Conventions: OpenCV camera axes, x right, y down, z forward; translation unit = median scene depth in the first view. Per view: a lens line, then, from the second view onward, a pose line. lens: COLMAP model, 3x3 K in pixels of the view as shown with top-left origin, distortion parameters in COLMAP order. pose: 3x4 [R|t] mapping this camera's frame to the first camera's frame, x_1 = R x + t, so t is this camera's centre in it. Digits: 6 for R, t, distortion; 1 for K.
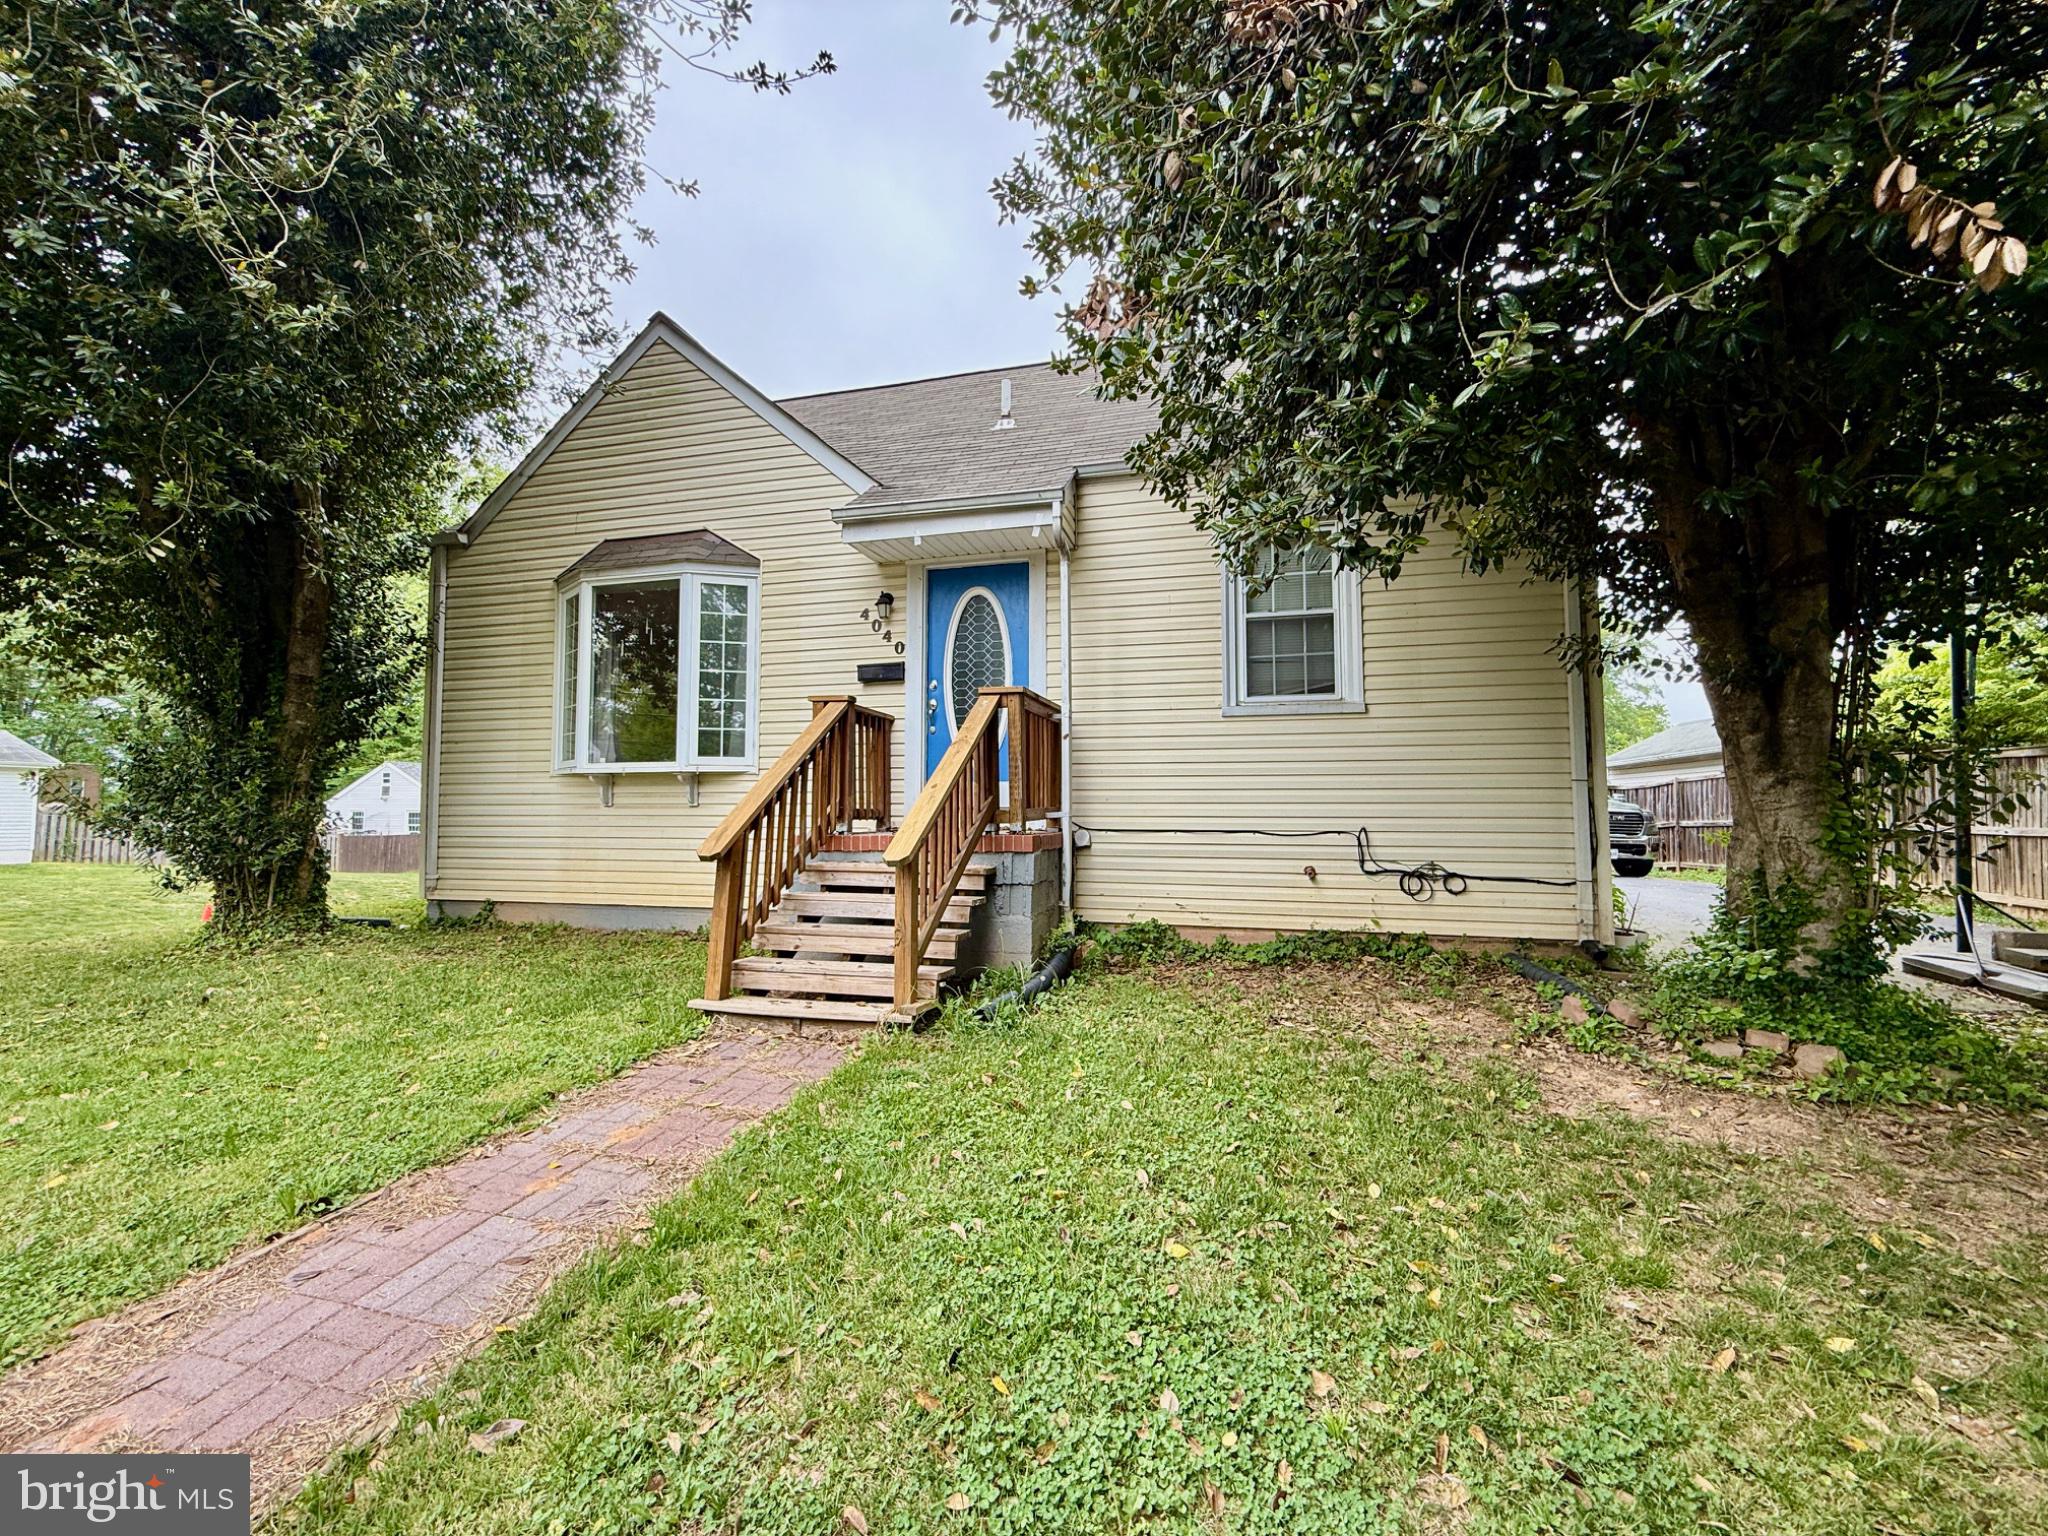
lens RADIAL K [[819.1, 0, 1023.9], [0, 819.1, 763.6], [0, 0, 1]] dist [0.003198, -0.000061]
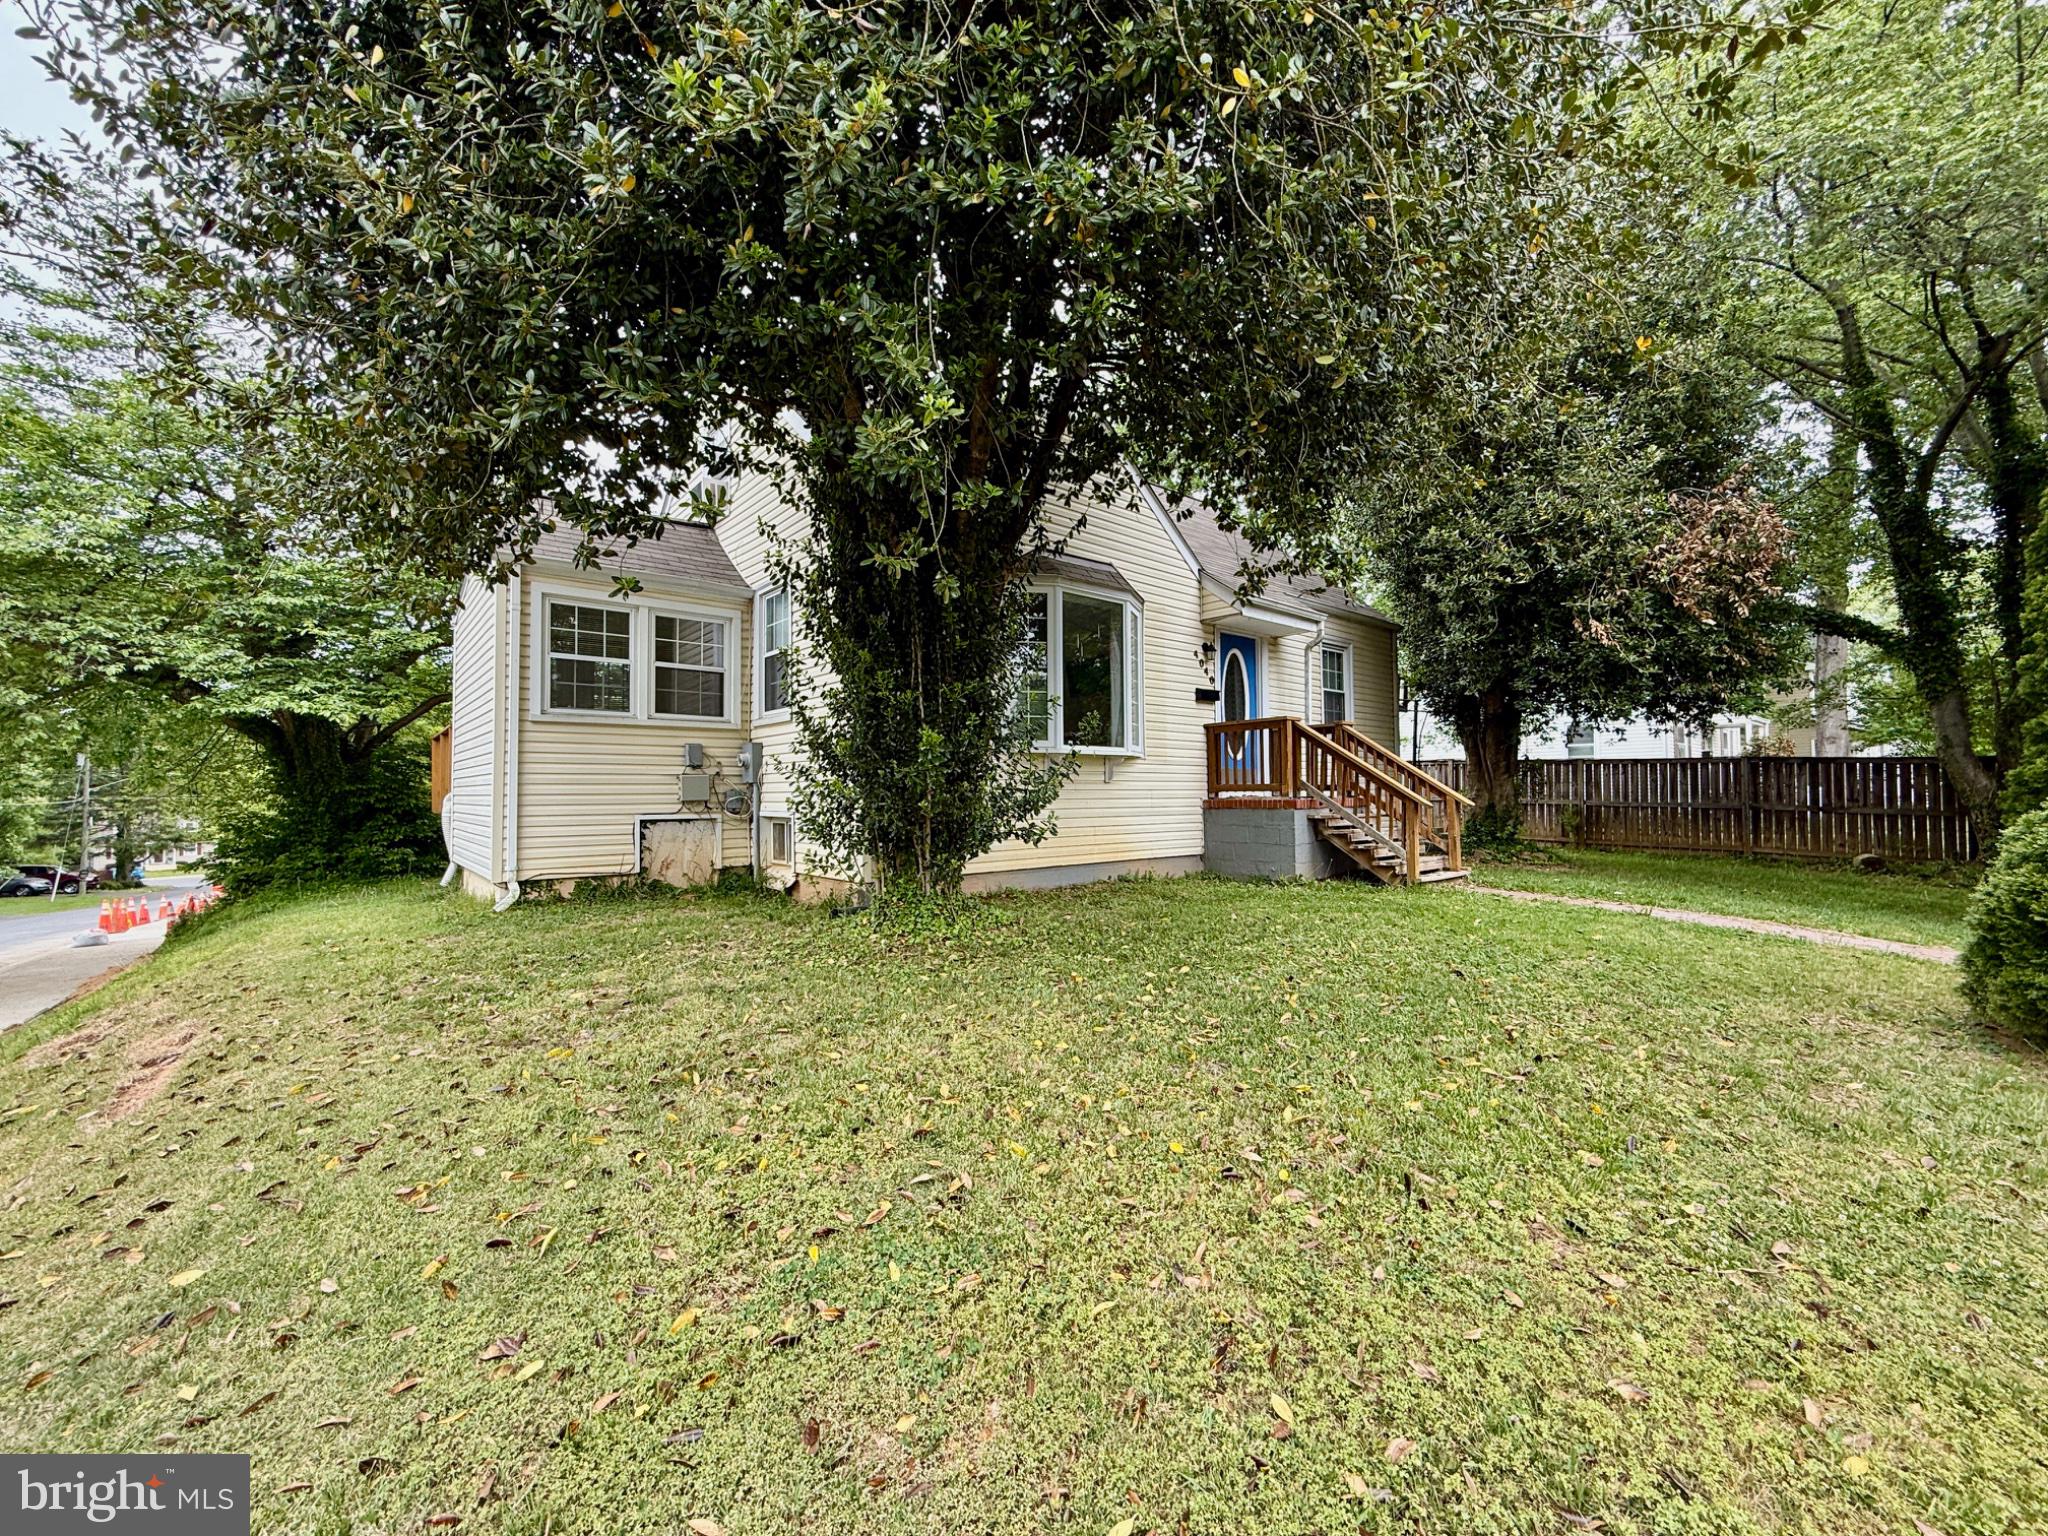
lens RADIAL K [[819.1, 0, 1023.5], [0, 819.1, 771.7], [0, 0, 1]] dist [0.003198, -0.000061]
pose [[0.551258, 0.015881, 0.834183, -1.611023], [-0.029998, 0.999550, 0.000795, 0.039099], [-0.833795, -0.025461, 0.551487, 0.438536]]
